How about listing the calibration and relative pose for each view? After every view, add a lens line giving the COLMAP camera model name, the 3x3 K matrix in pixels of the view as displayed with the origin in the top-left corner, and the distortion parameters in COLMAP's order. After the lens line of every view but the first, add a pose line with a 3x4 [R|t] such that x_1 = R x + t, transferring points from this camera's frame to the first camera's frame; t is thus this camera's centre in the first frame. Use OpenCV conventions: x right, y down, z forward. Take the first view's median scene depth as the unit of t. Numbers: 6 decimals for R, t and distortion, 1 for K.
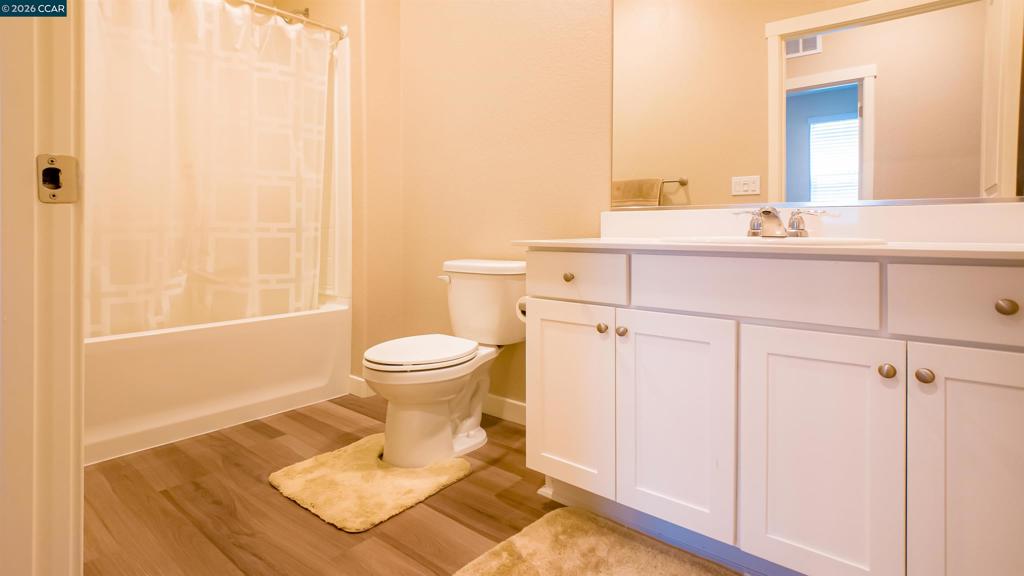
lens RADIAL K [[558.6, 0, 470.1], [0, 558.6, 228.7], [0, 0, 1]] dist [-0.001184, -0.028589]
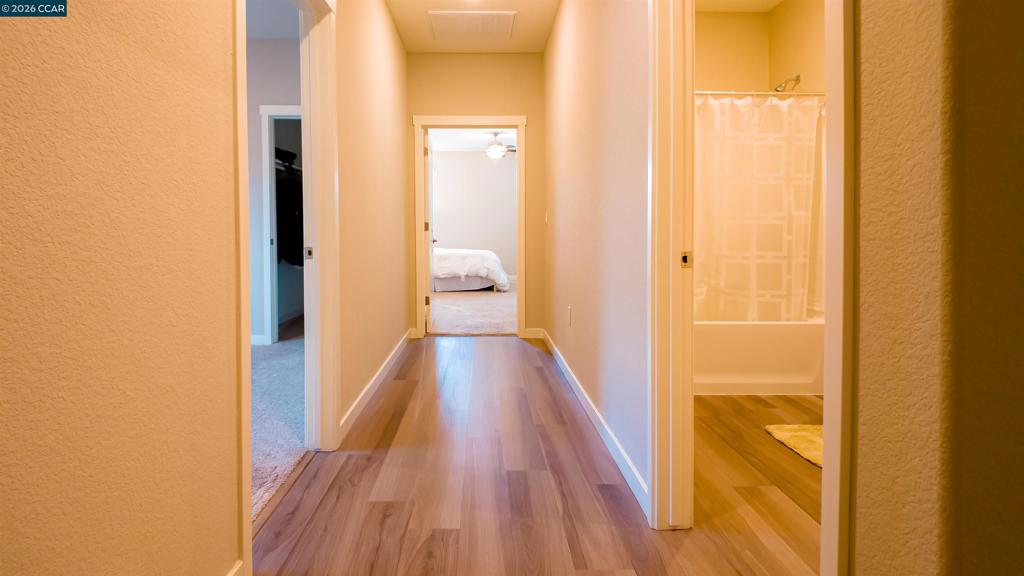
lens RADIAL K [[558.6, 0, 470.1], [0, 558.6, 228.7], [0, 0, 1]] dist [-0.001184, -0.028589]
pose [[0.680371, 0.003578, -0.732859, 0.137903], [-0.008921, 0.999954, -0.003400, -0.055935], [0.732813, 0.008851, 0.680372, -0.430994]]
